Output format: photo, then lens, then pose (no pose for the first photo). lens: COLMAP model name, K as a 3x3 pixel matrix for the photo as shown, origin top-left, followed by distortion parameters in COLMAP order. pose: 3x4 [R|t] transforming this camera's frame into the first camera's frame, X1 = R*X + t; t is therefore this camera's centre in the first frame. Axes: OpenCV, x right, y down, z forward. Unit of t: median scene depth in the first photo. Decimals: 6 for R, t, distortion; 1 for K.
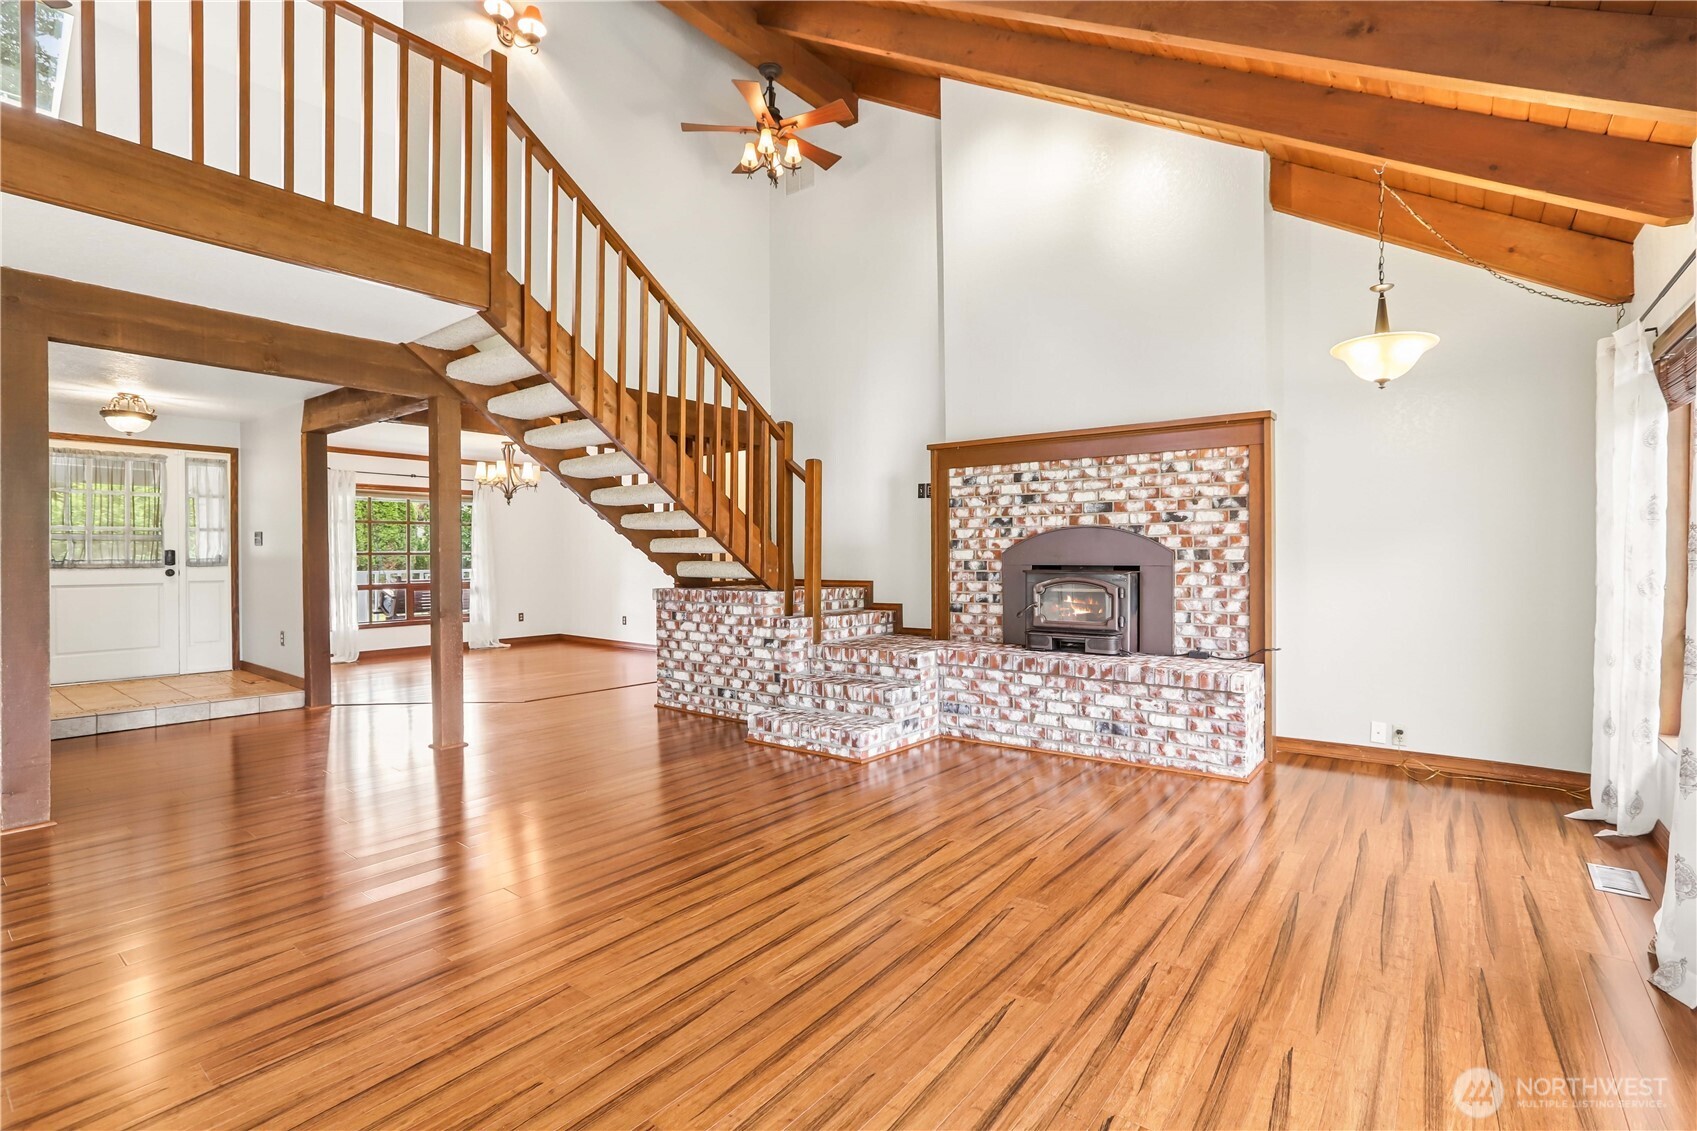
lens RADIAL K [[784.3, 0, 844.2], [0, 784.3, 567.3], [0, 0, 1]] dist [-0.024858, 0.012219]
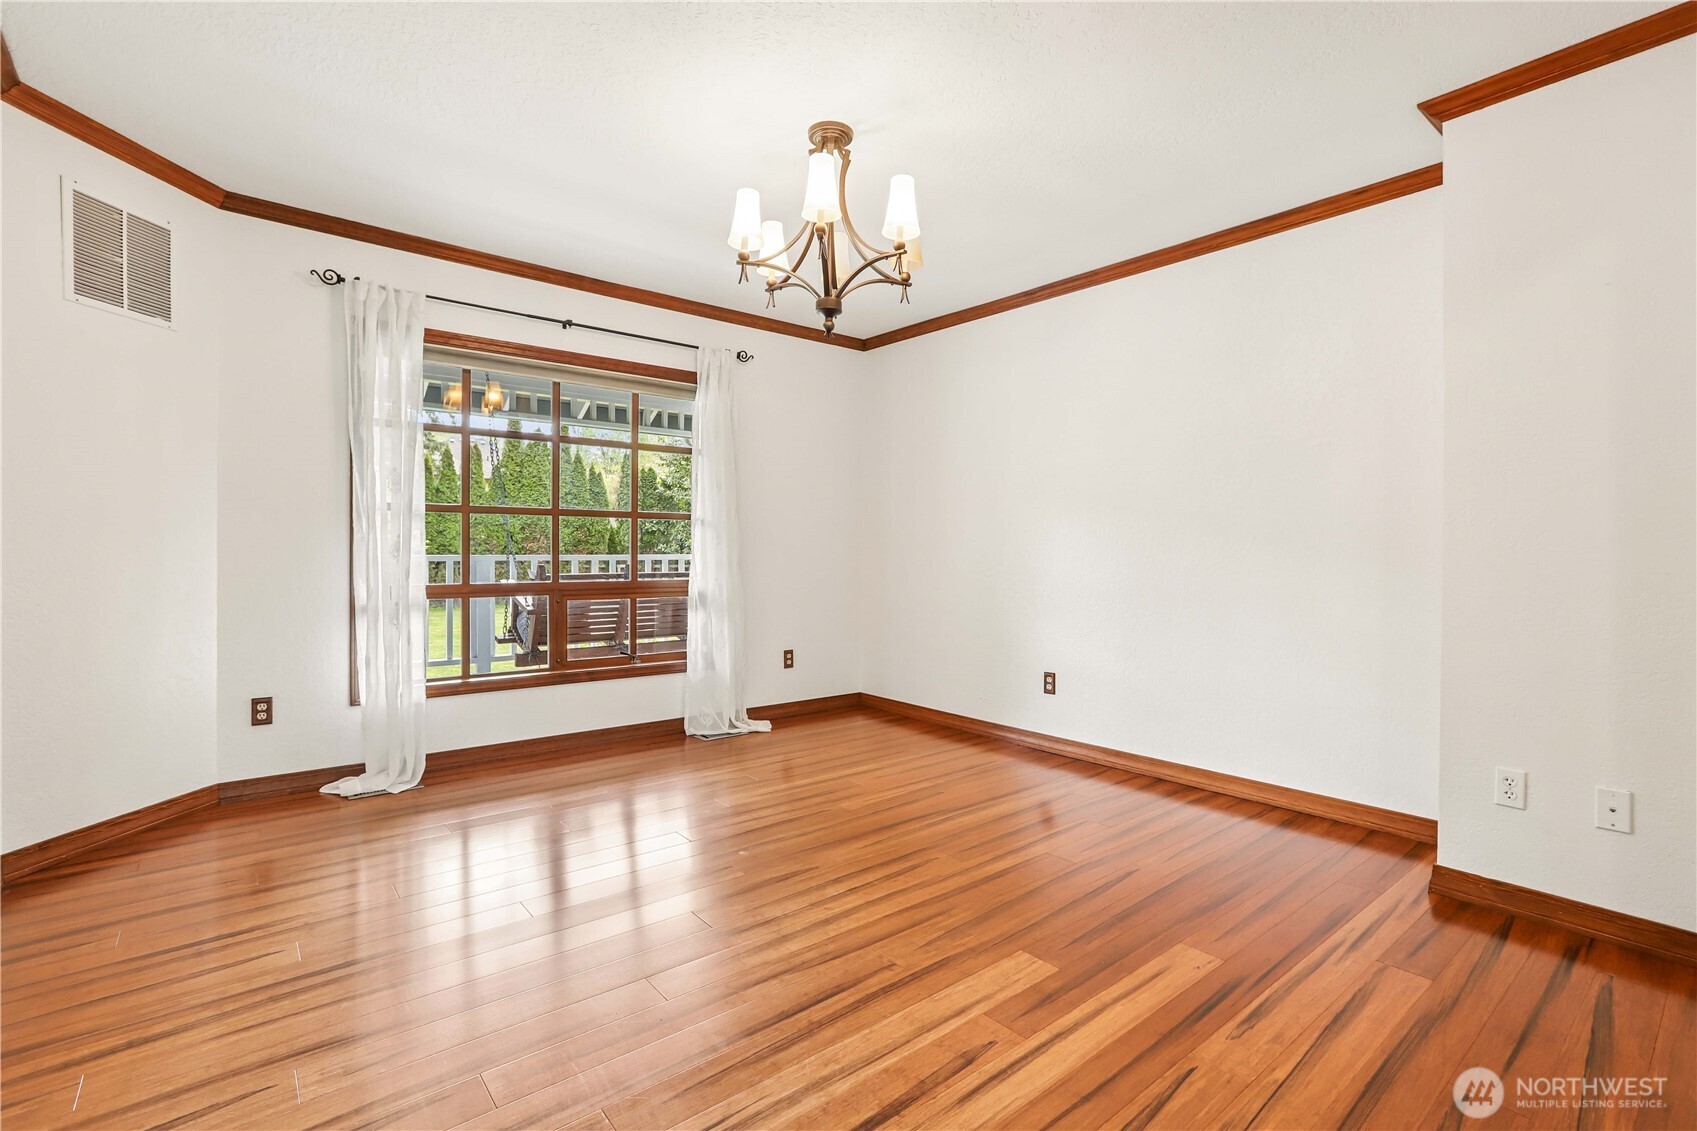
lens RADIAL K [[784.3, 0, 848.6], [0, 784.3, 570.3], [0, 0, 1]] dist [-0.024858, 0.012219]
pose [[0.976186, 0.009391, -0.216732, -0.292519], [-0.008494, 0.999951, 0.005072, 0.009179], [0.216769, -0.003110, 0.976218, 0.581894]]
